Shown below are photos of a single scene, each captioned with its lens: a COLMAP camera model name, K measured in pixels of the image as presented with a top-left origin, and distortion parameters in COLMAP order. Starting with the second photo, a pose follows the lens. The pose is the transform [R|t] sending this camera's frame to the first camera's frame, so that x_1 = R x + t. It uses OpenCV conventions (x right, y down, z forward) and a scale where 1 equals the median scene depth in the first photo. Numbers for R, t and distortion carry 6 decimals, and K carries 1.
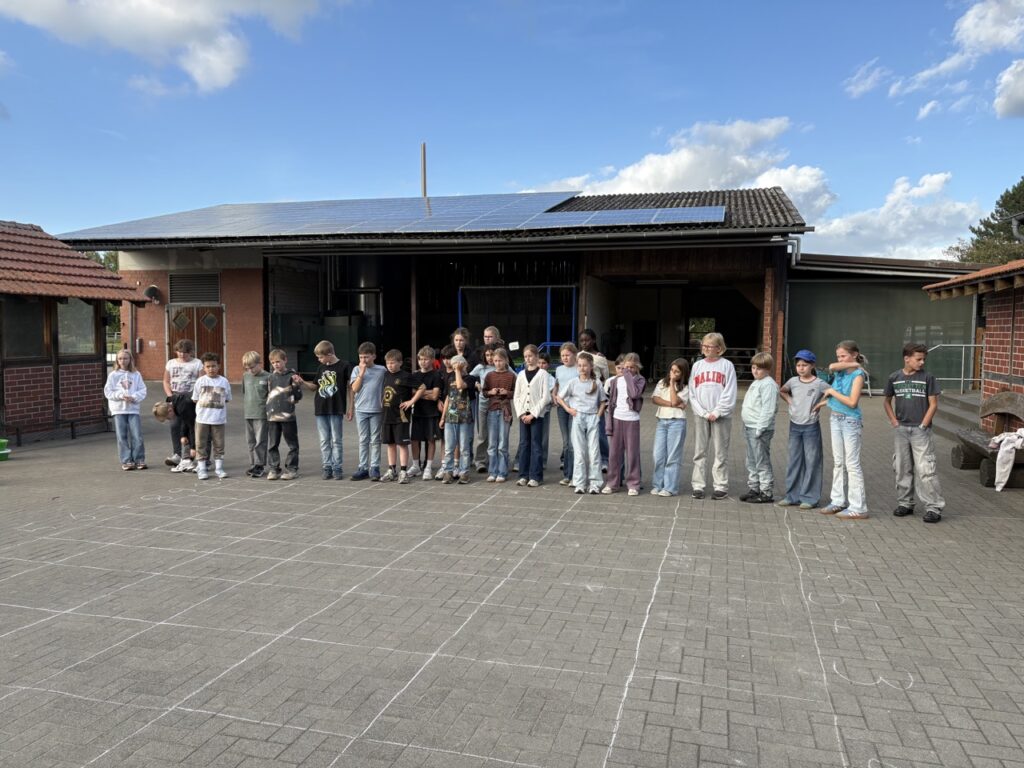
lens RADIAL K [[770.9, 0, 507.0], [0, 770.9, 380.8], [0, 0, 1]] dist [0.027799, -0.007162]
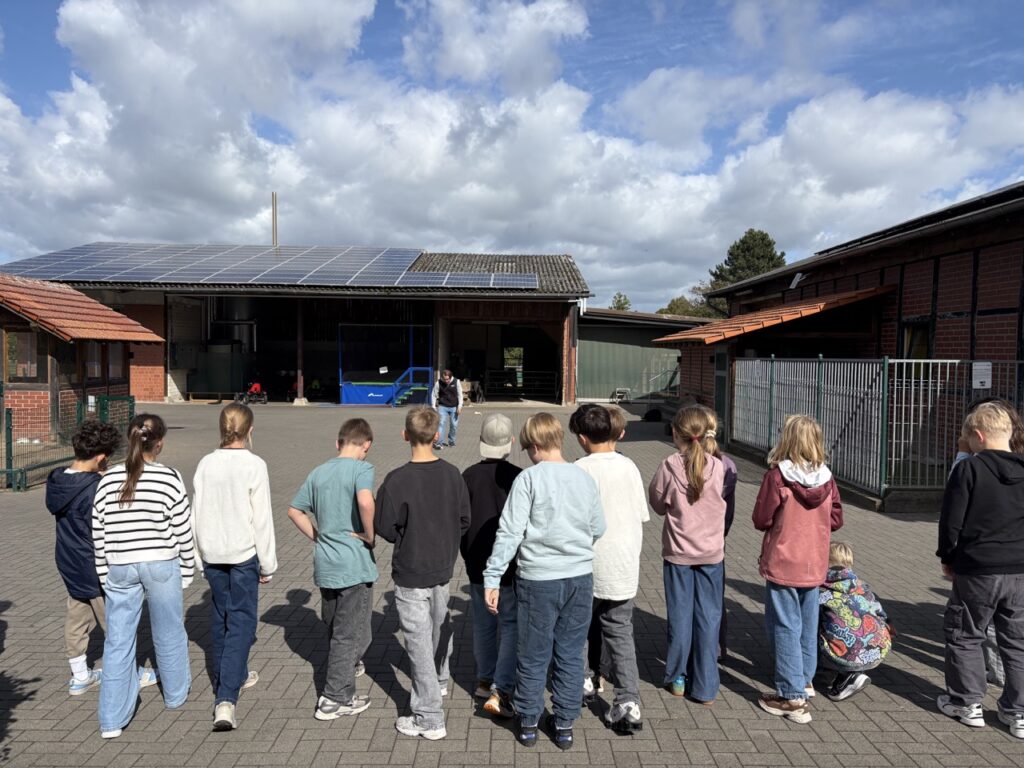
lens RADIAL K [[770.9, 0, 514.4], [0, 770.9, 384.4], [0, 0, 1]] dist [0.027799, -0.007162]
pose [[0.961953, -0.005933, 0.273152, -0.138272], [0.011570, 0.999752, -0.019031, 0.007049], [-0.272971, 0.021467, 0.961783, -0.333149]]
